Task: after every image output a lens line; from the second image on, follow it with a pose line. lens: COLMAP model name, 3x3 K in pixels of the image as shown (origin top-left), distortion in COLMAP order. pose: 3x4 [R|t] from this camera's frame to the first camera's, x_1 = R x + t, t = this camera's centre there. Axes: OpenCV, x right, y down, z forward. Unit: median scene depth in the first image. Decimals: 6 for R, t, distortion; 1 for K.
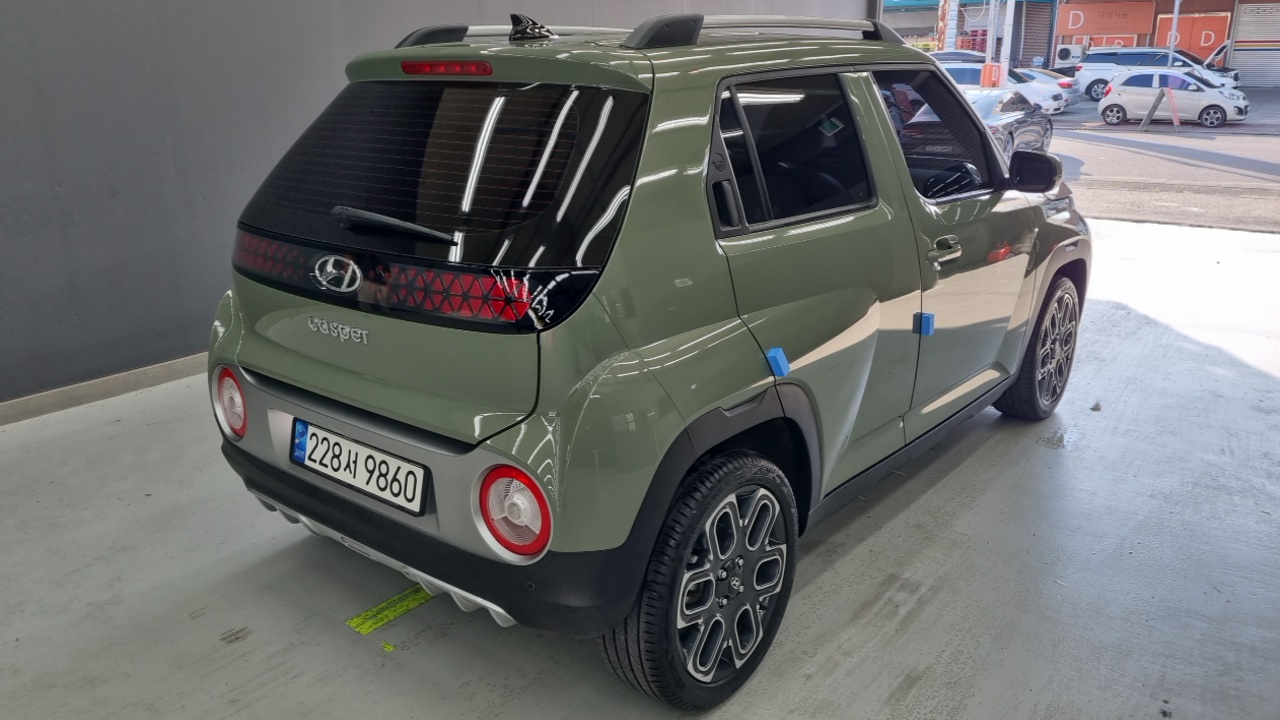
lens RADIAL K [[942.7, 0, 639.8], [0, 942.7, 356.1], [0, 0, 1]] dist [0.023068, 0.000945]
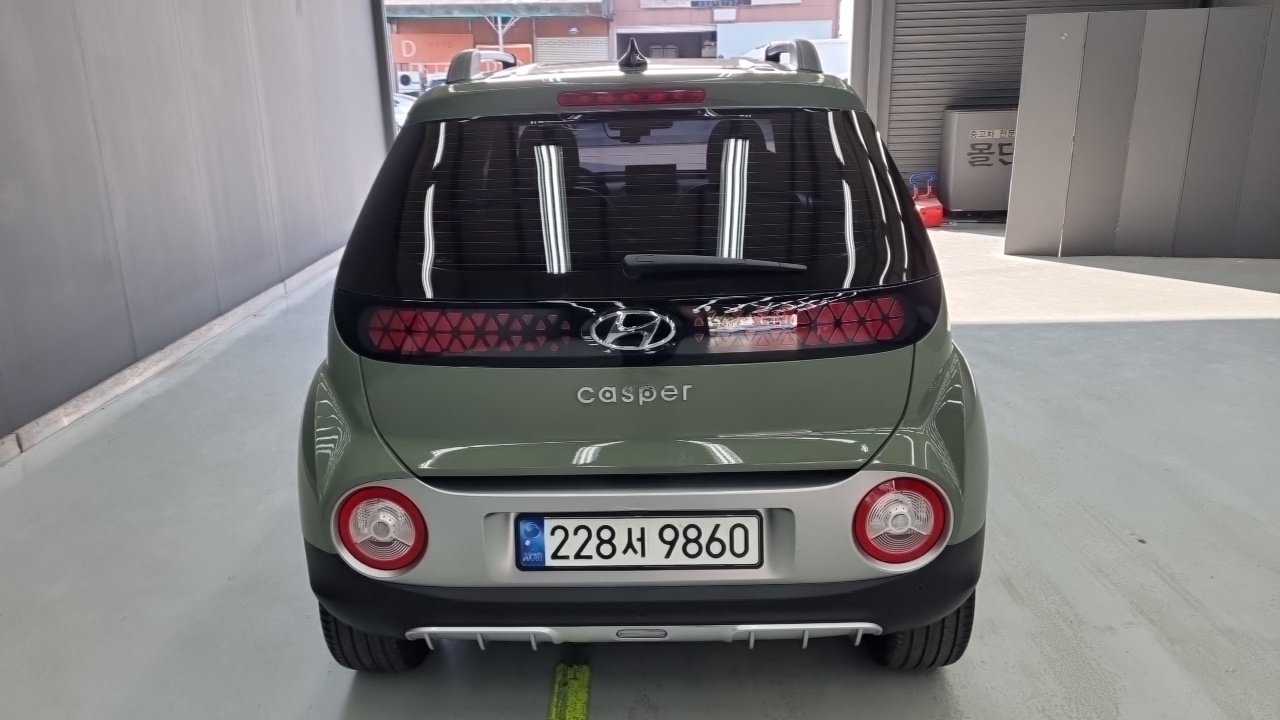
lens RADIAL K [[942.7, 0, 644.4], [0, 942.7, 360.7], [0, 0, 1]] dist [0.023068, 0.000945]
pose [[0.802912, -0.183178, 0.567255, -0.787398], [0.195094, 0.979956, 0.040304, -0.089492], [-0.563268, 0.078308, 0.822555, 0.258472]]
